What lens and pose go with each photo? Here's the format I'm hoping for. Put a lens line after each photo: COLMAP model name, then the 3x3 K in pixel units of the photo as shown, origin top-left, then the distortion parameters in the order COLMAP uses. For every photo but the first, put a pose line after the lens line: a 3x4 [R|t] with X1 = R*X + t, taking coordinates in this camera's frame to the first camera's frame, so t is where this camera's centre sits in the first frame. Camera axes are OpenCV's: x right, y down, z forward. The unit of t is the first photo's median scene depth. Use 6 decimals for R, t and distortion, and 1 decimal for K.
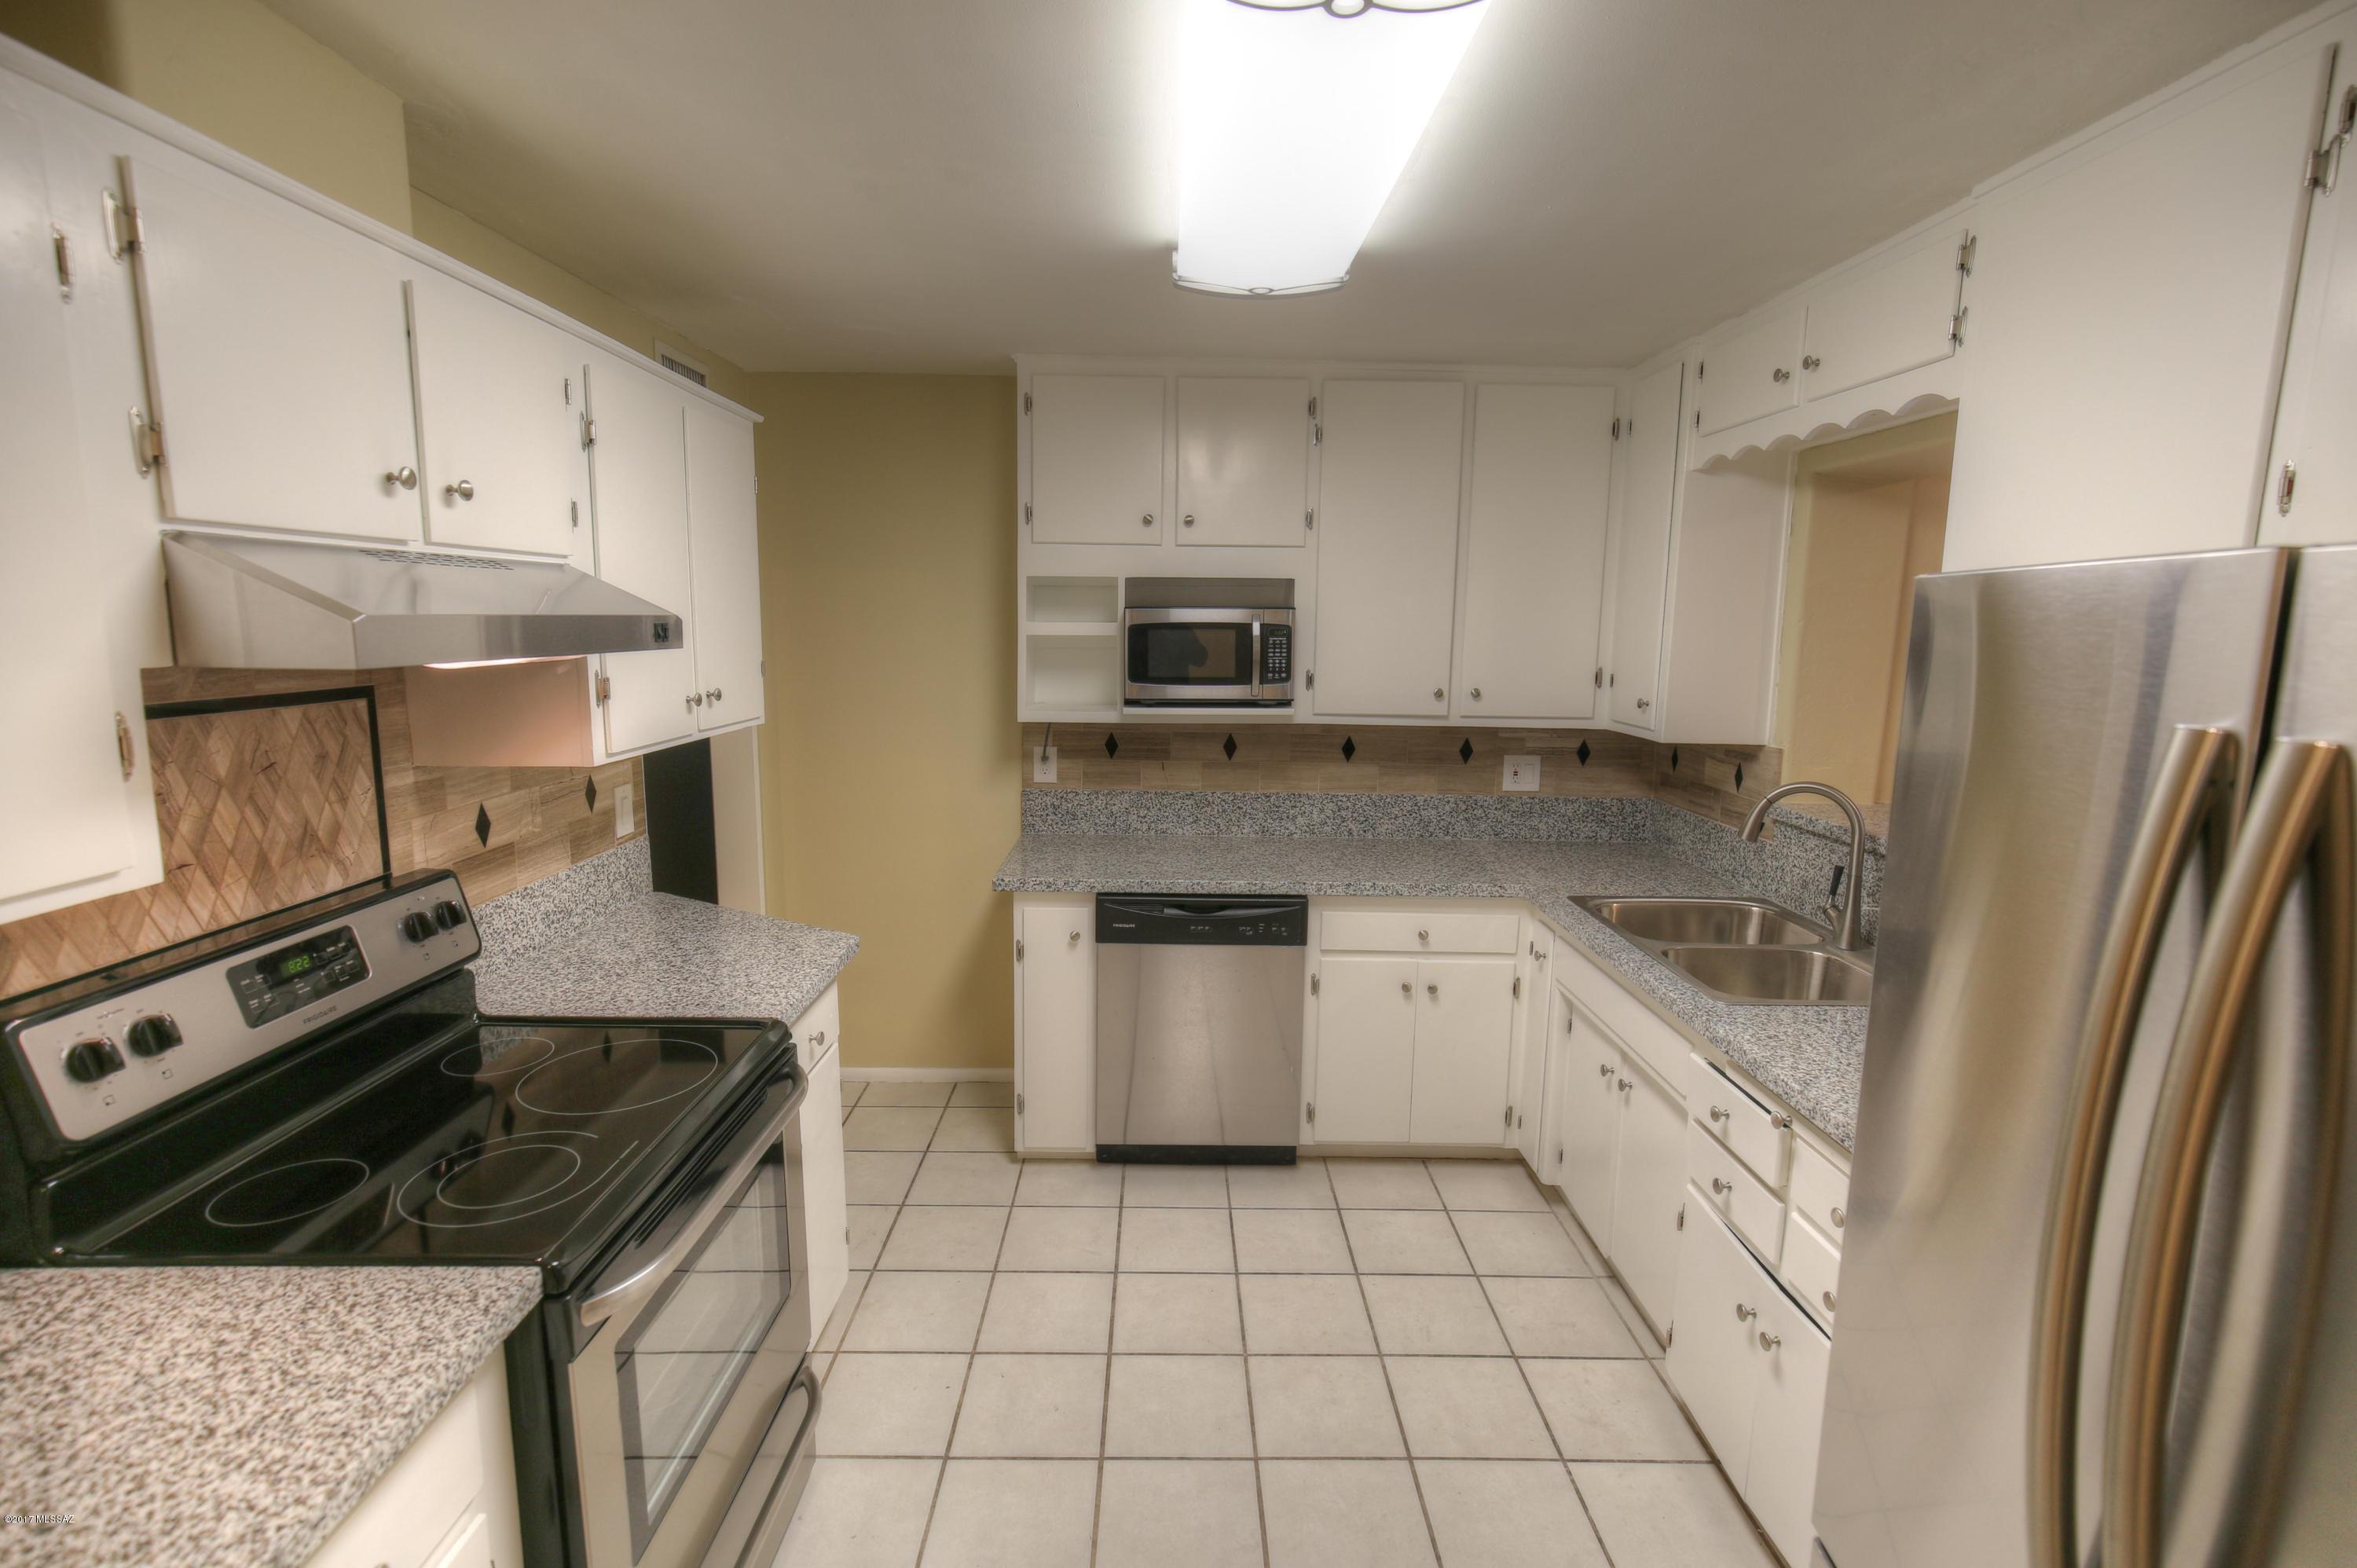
lens RADIAL K [[1092.6, 0, 1177.4], [0, 1092.6, 773.4], [0, 0, 1]] dist [-0.002240, 0.000490]
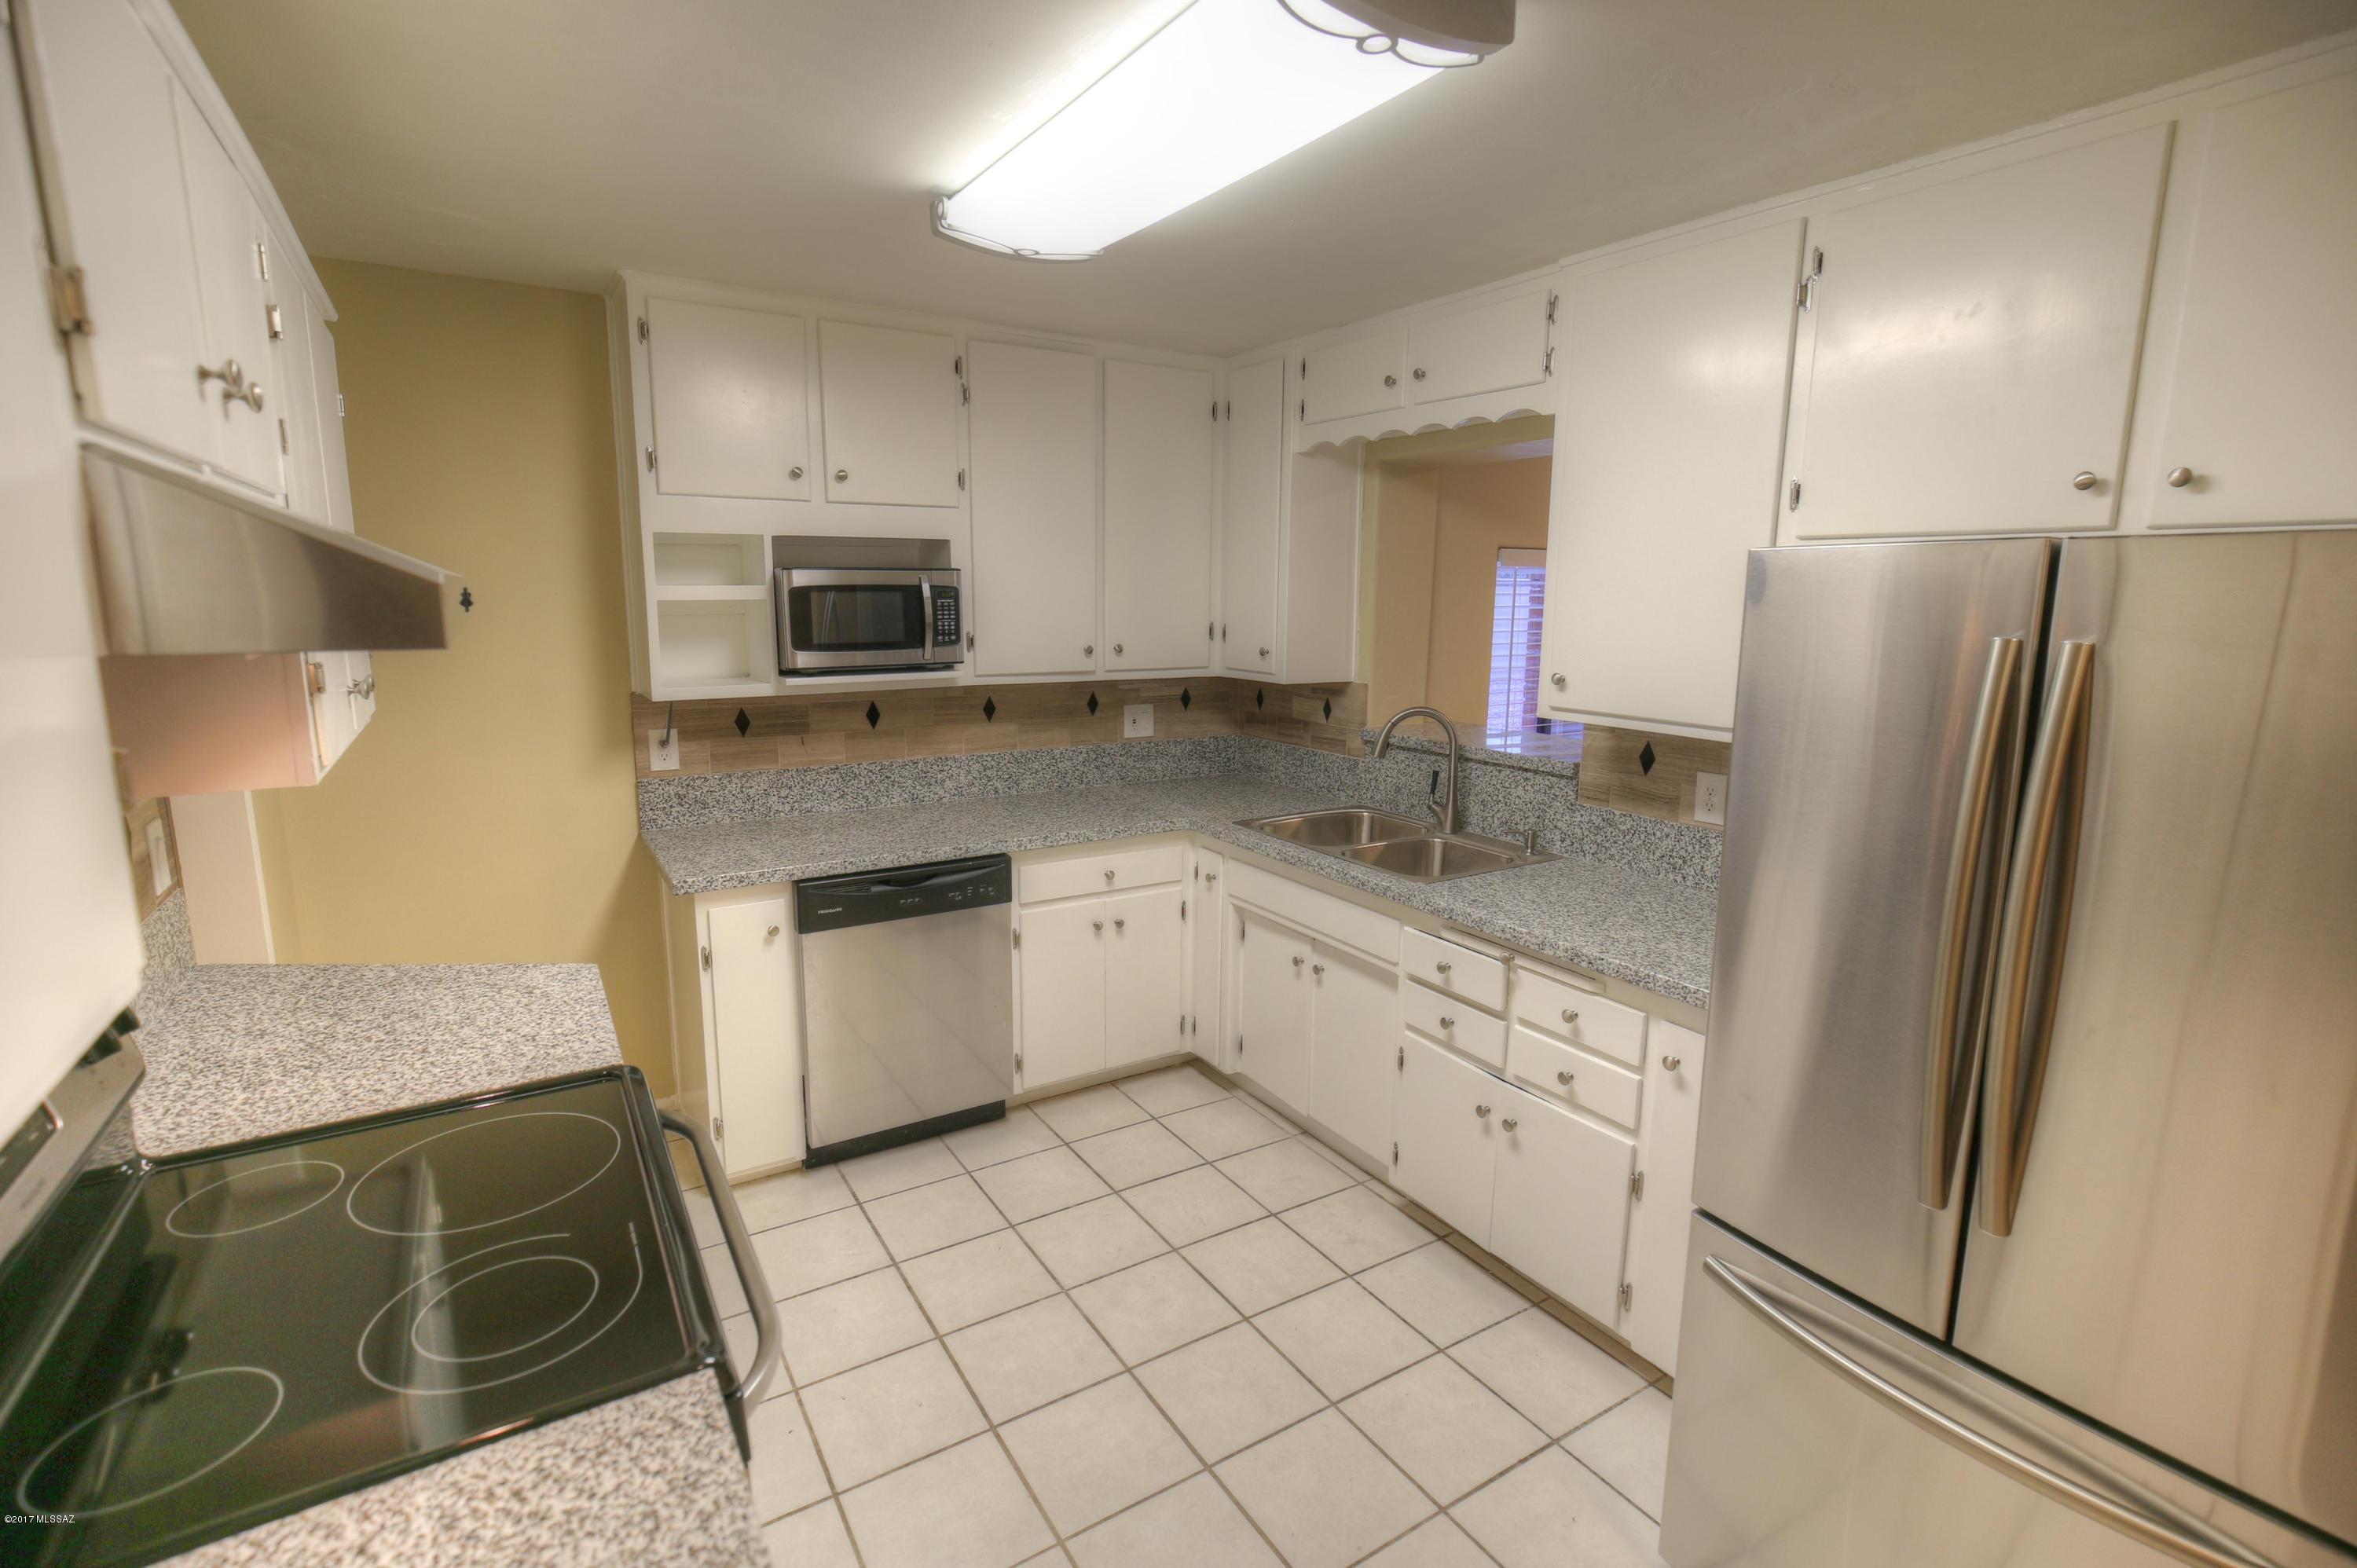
lens RADIAL K [[1092.7, 0, 1186.0], [0, 1092.7, 774.4], [0, 0, 1]] dist [-0.000596, 0.000419]
pose [[0.850726, -0.096186, 0.516734, -0.261722], [0.078367, 0.995336, 0.056256, -0.005632], [-0.519735, -0.007364, 0.854296, 0.042823]]
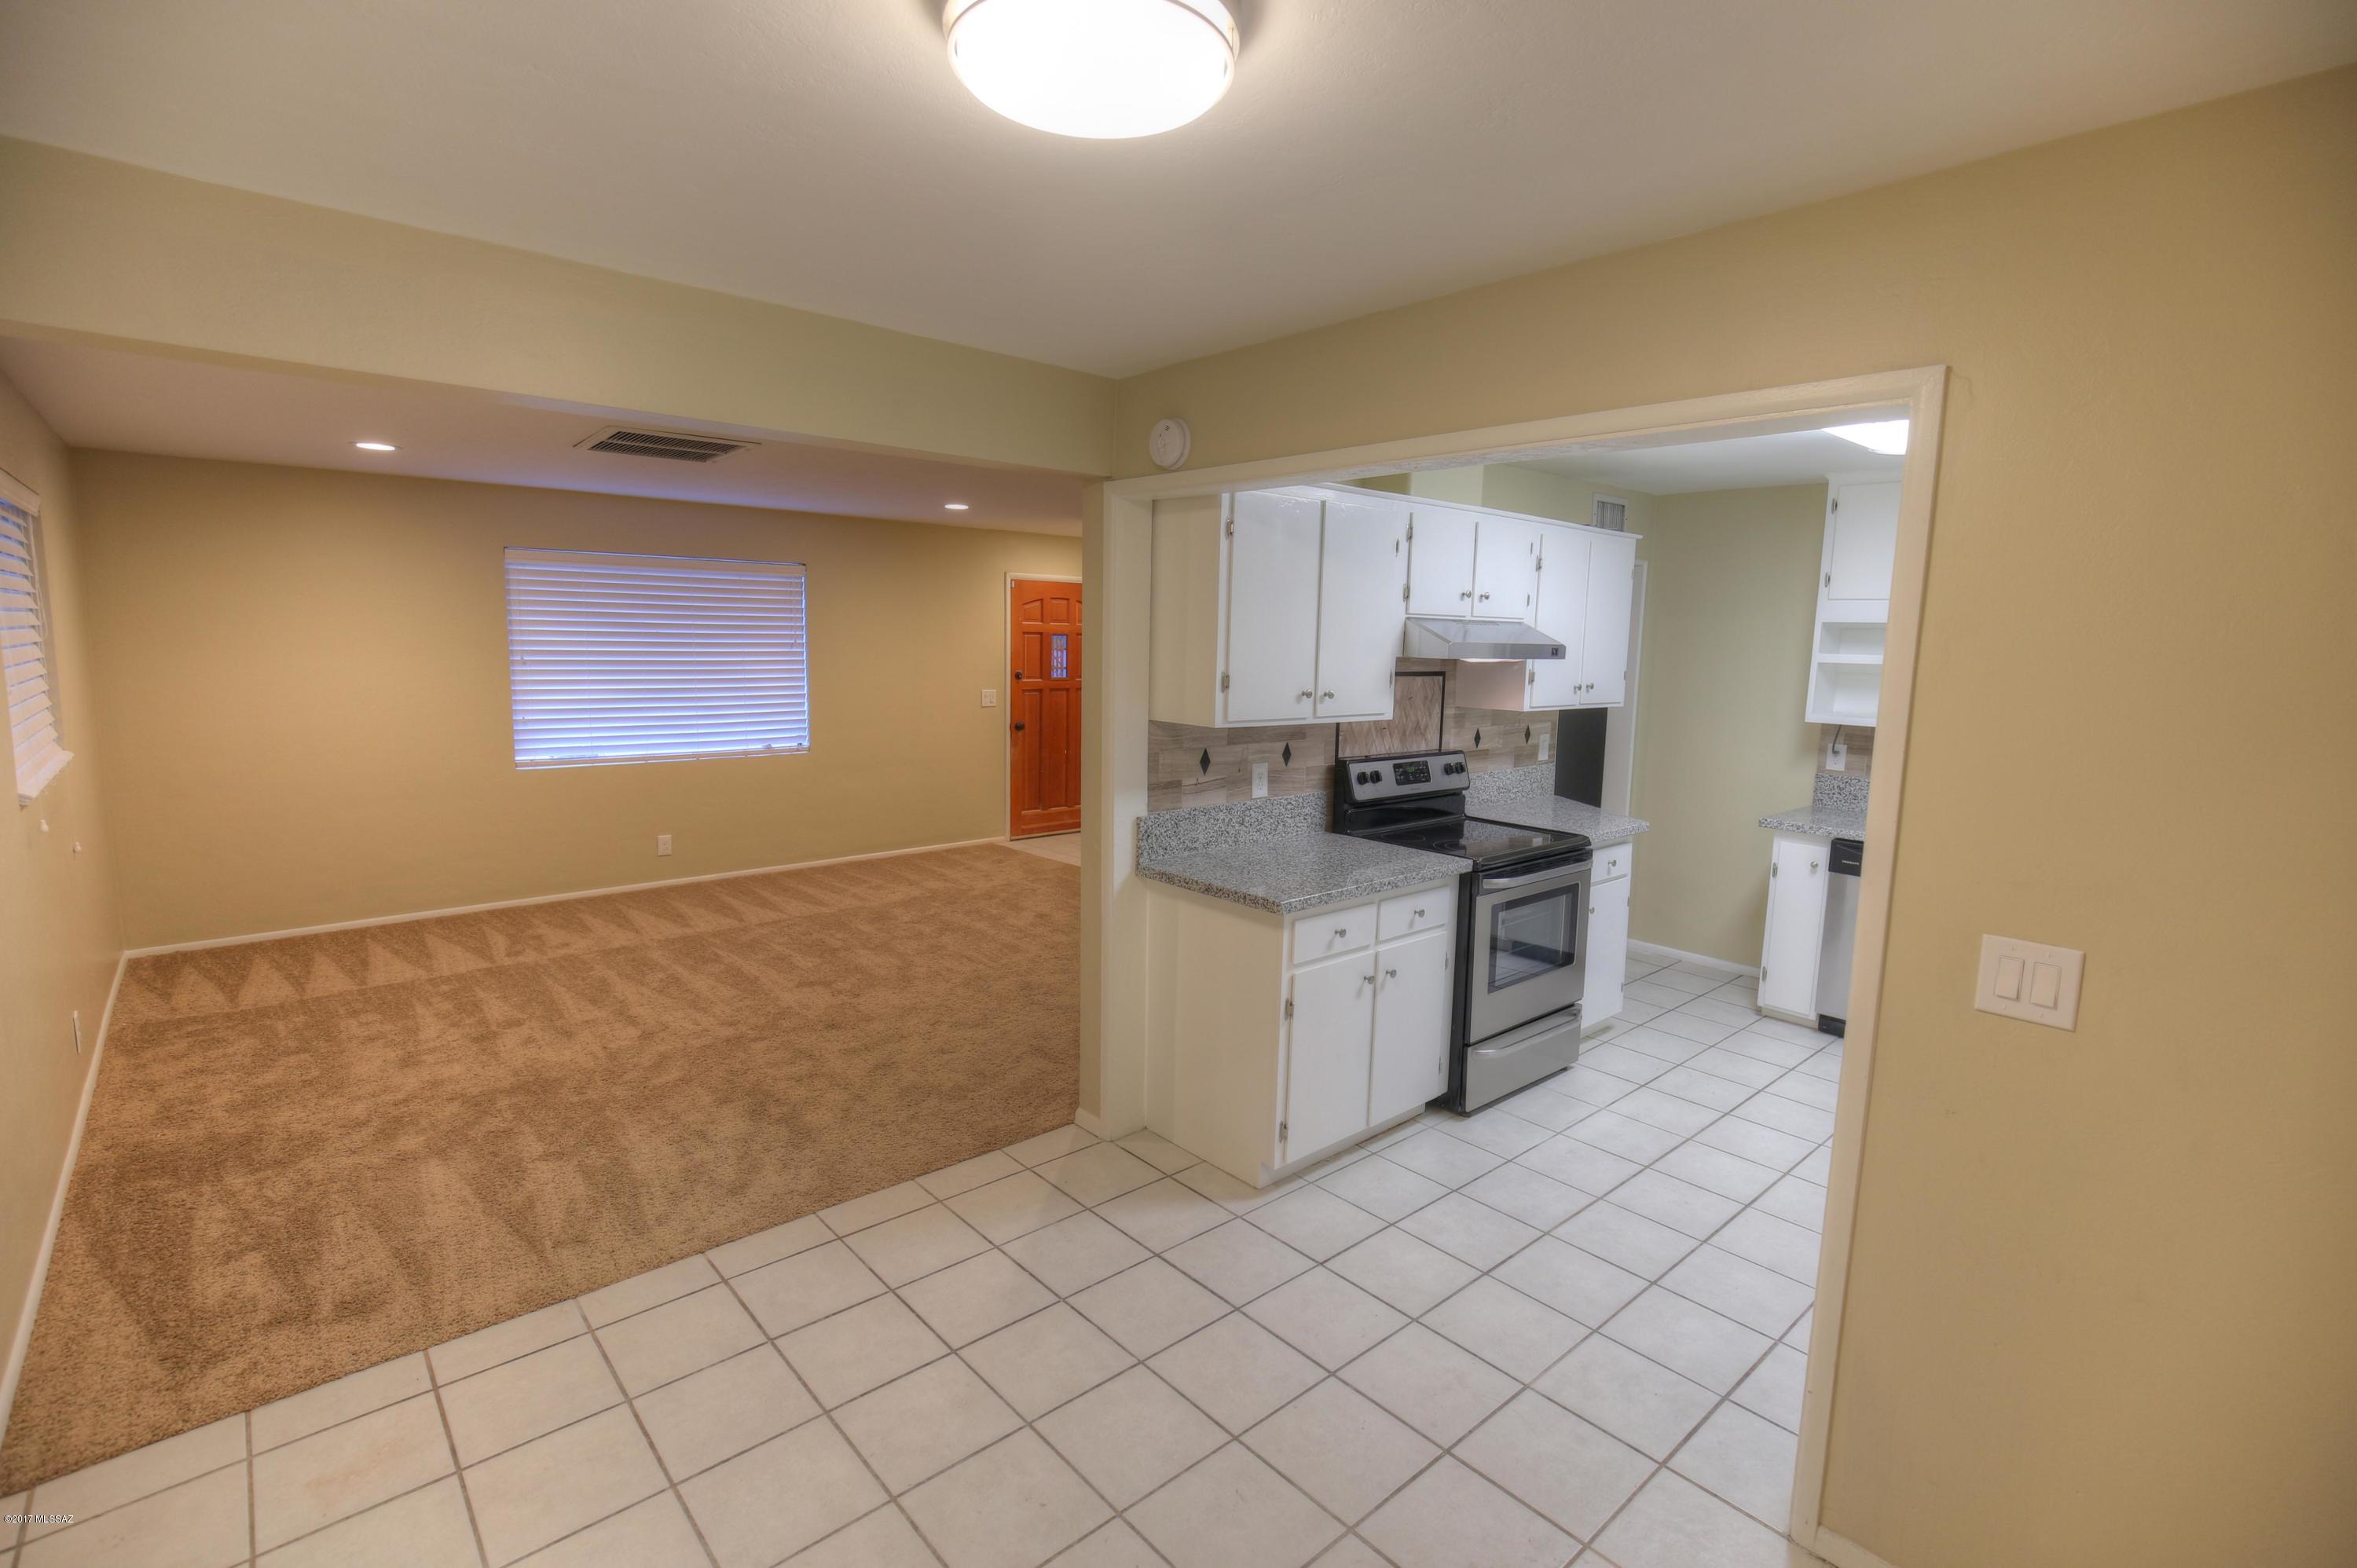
lens RADIAL K [[1079.8, 0, 1185.7], [0, 1079.8, 775.6], [0, 0, 1]] dist [-0.001777, 0.000057]
pose [[0.659335, 0.101339, -0.744989, 0.424666], [-0.122430, 0.992121, 0.026602, 0.095018], [0.741814, 0.073670, 0.666546, -0.619038]]
